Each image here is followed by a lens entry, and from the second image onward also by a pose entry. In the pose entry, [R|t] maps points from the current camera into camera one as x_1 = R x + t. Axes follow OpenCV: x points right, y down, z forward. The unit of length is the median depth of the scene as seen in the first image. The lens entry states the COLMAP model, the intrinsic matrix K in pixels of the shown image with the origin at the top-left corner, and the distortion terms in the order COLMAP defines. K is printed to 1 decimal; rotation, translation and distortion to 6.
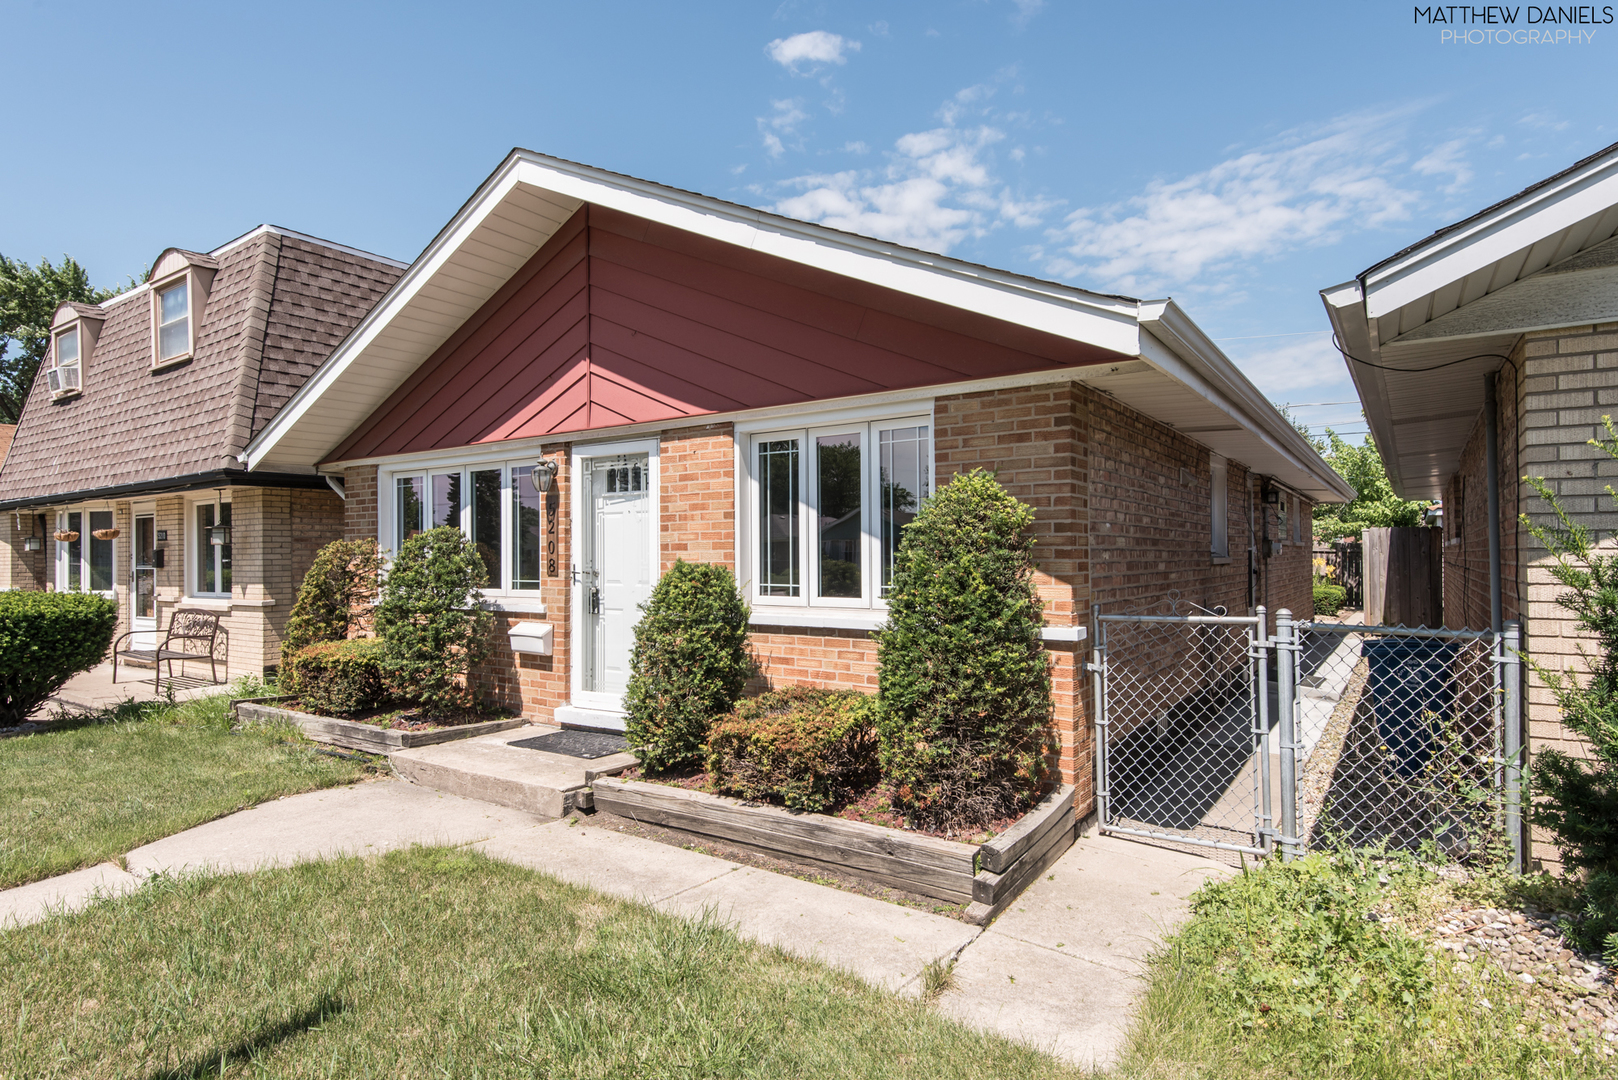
lens RADIAL K [[872.6, 0, 809.0], [0, 872.6, 540.0], [0, 0, 1]] dist [0.037485, -0.033789]
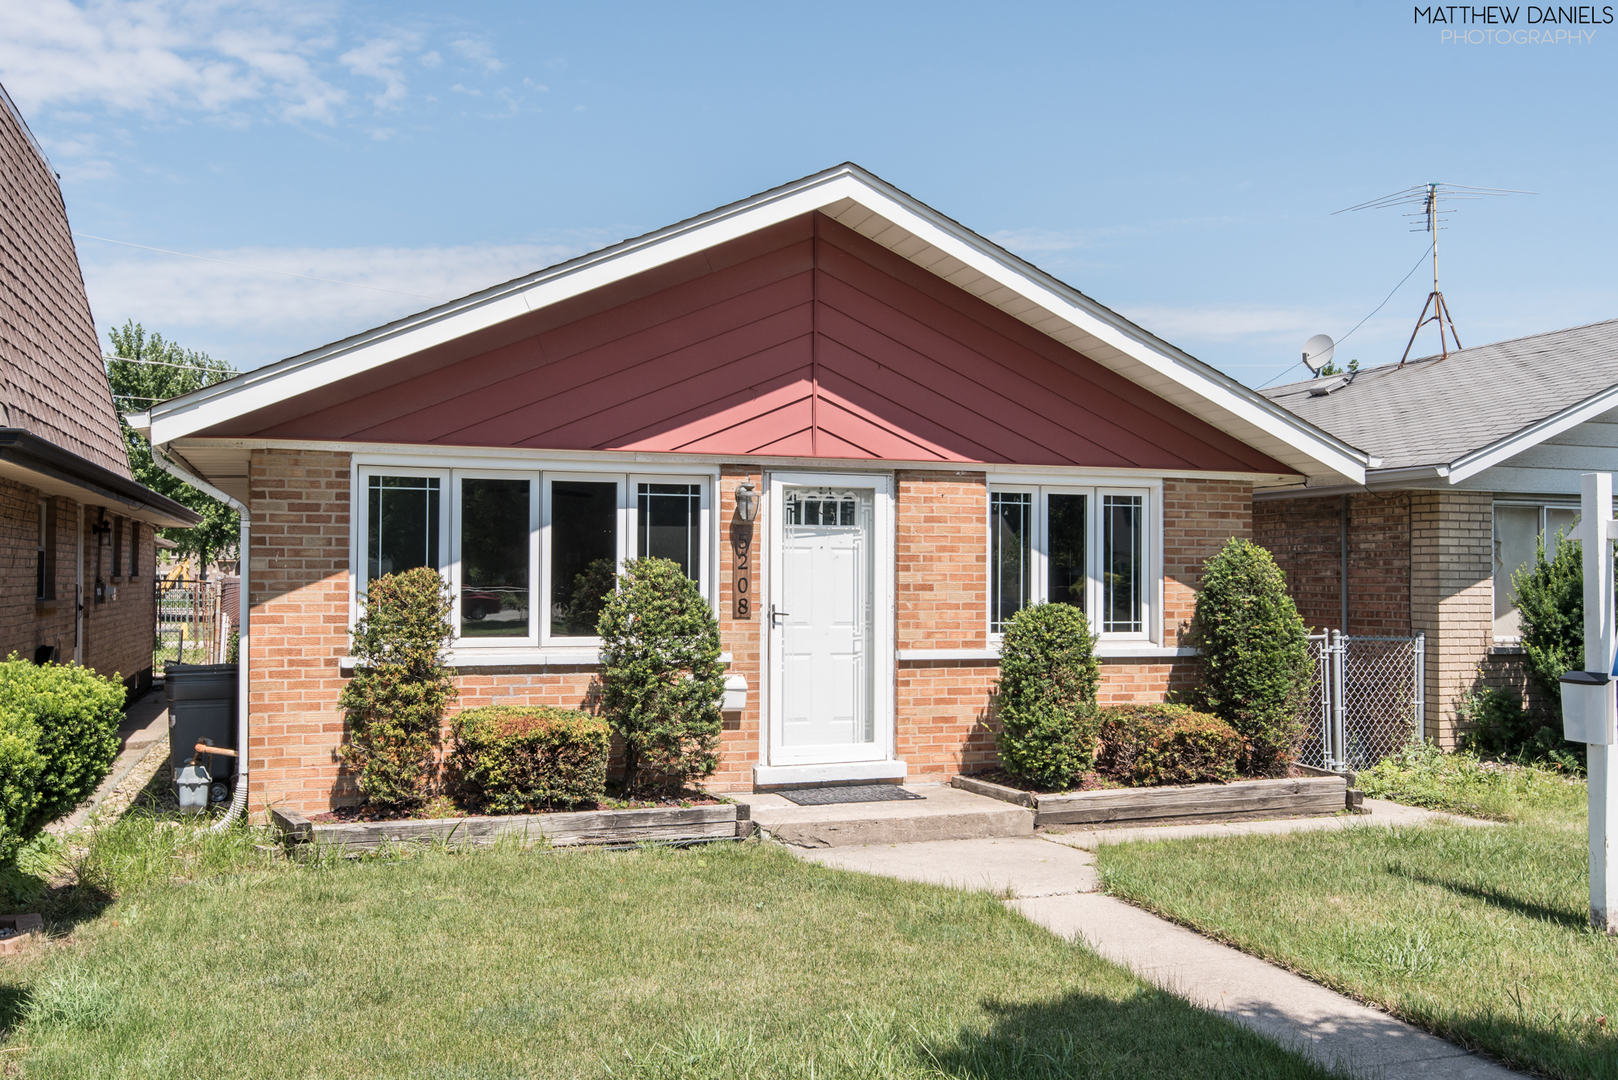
lens RADIAL K [[1366.0, 0, 804.6], [0, 1366.0, 522.4], [0, 0, 1]] dist [0.006678, -0.001052]
pose [[0.594032, 0.041564, 0.803367, -1.355654], [-0.023526, 0.999135, -0.034297, -0.008619], [-0.804097, 0.001473, 0.594496, 0.153363]]
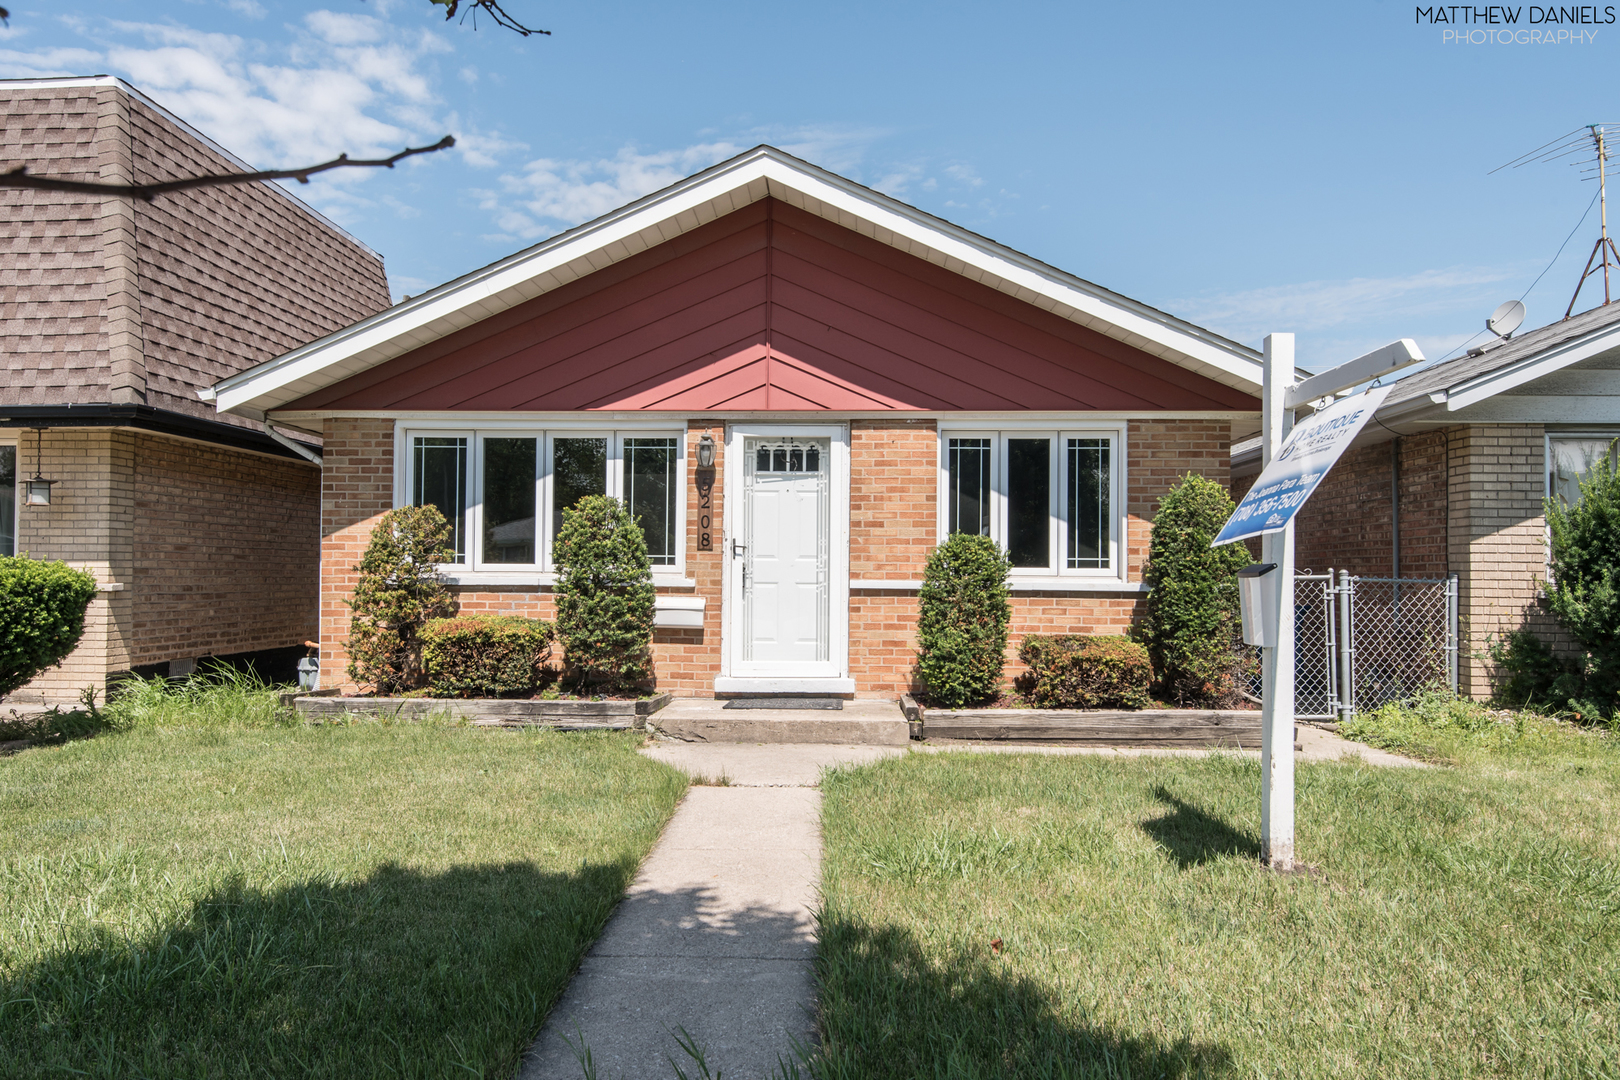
lens RADIAL K [[1063.9, 0, 816.8], [0, 1063.9, 531.6], [0, 0, 1]] dist [0.026499, -0.024340]
pose [[0.841858, 0.032780, 0.538702, -0.857080], [-0.022388, 0.999416, -0.025828, 0.049319], [-0.539234, 0.009683, 0.842100, -0.105721]]
